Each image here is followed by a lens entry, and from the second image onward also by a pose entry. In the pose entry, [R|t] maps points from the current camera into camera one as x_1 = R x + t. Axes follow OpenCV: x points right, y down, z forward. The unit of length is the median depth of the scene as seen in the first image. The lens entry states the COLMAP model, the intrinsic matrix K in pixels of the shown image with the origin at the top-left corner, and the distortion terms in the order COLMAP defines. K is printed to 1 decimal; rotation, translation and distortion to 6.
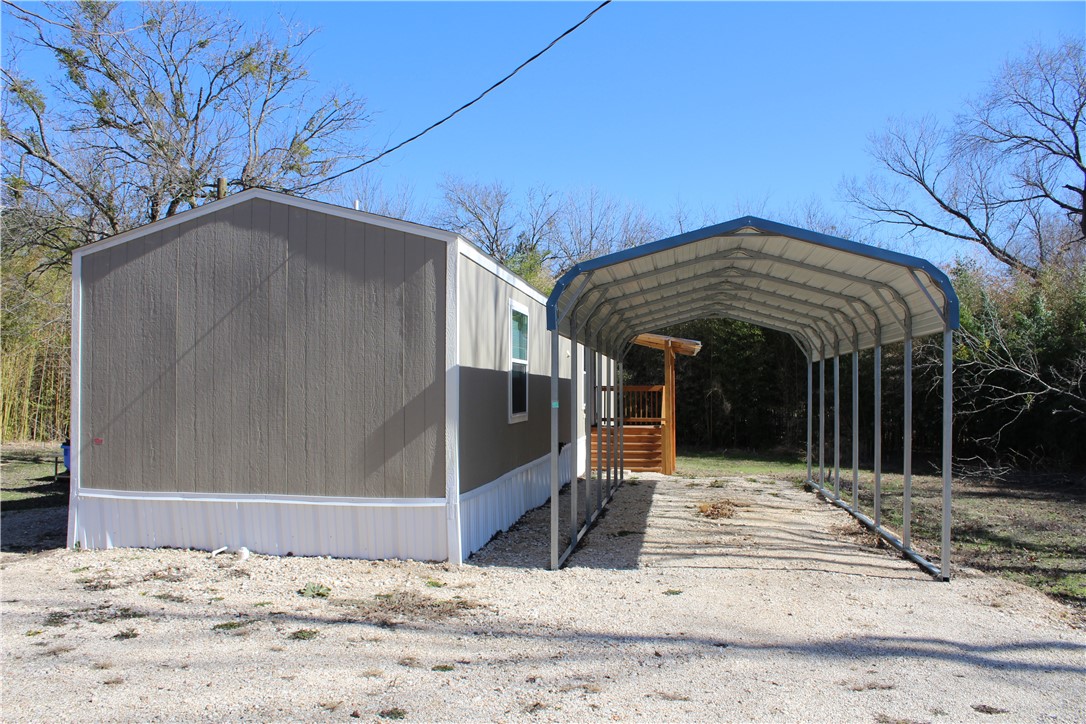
lens RADIAL K [[896.4, 0, 541.7], [0, 896.4, 375.9], [0, 0, 1]] dist [-0.171734, 0.152543]
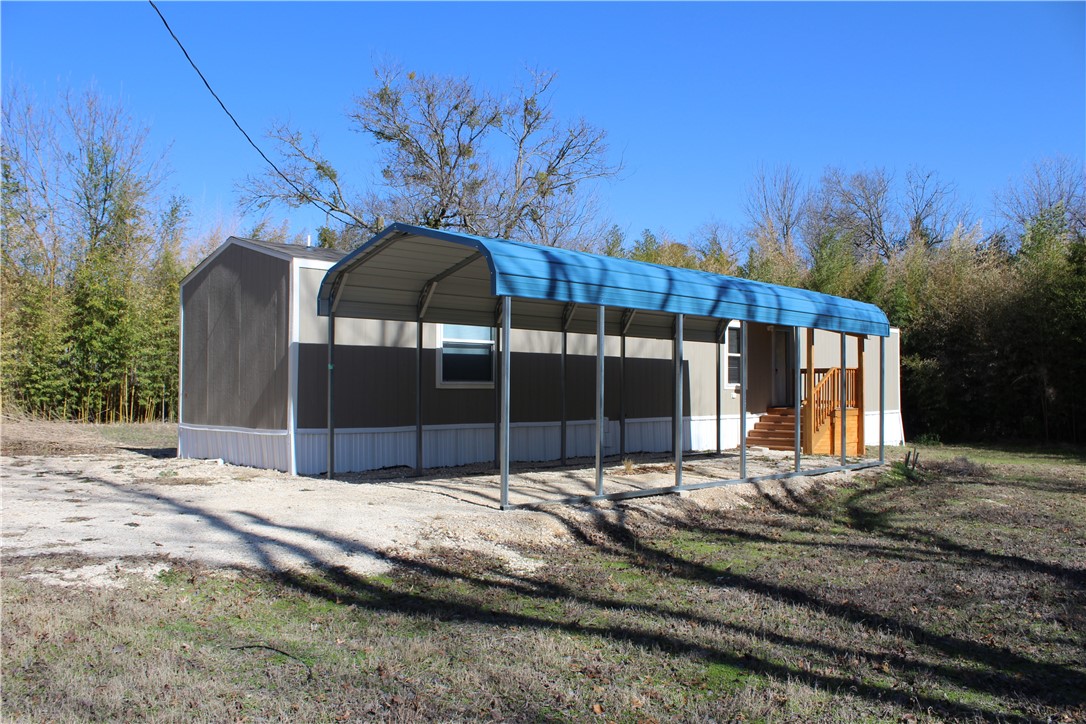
lens RADIAL K [[896.4, 0, 541.7], [0, 896.4, 375.9], [0, 0, 1]] dist [-0.171734, 0.152543]
pose [[0.789606, -0.012769, -0.613481, 1.139626], [0.010492, 0.999918, -0.007307, 0.059068], [0.613525, -0.000667, 0.789675, 0.074783]]
